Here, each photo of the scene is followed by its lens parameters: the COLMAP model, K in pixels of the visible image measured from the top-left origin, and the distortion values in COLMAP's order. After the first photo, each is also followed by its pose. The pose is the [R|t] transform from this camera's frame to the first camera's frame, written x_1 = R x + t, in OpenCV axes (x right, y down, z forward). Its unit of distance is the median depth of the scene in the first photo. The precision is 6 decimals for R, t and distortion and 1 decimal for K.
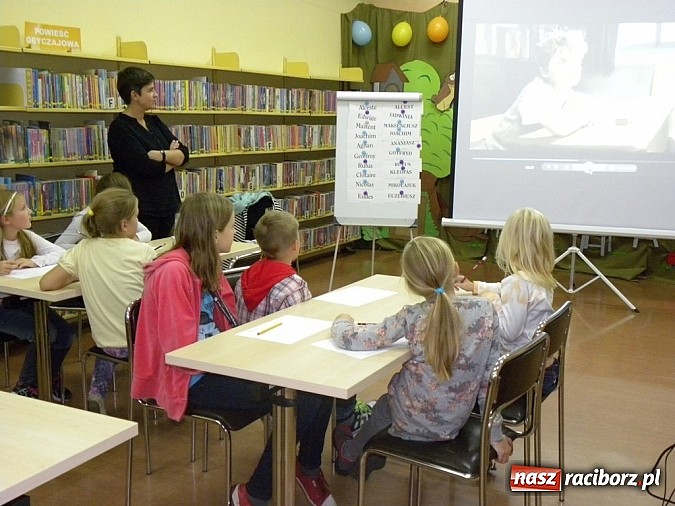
lens RADIAL K [[775.5, 0, 337.5], [0, 775.5, 253.0], [0, 0, 1]] dist [0.086719, -0.241250]
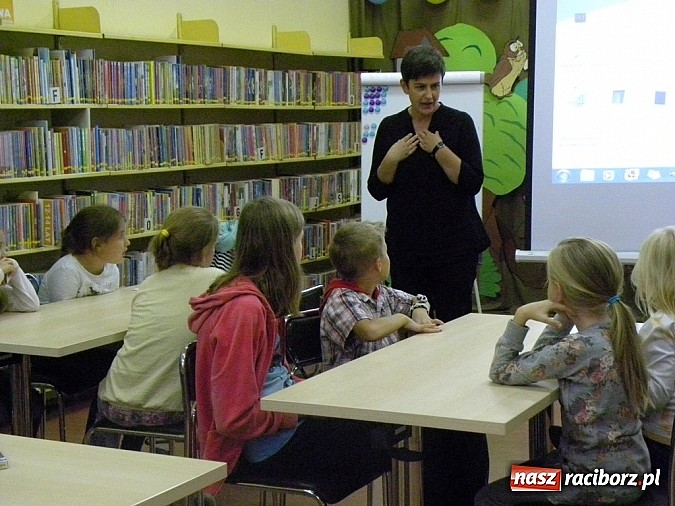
lens RADIAL K [[1244.5, 0, 337.5], [0, 1244.5, 253.0], [0, 0, 1]] dist [0.530192, -2.650913]
pose [[0.998913, -0.030239, 0.035478, -0.064831], [0.032415, 0.997520, -0.062477, 0.022583], [-0.033501, 0.063560, 0.997416, -0.109053]]
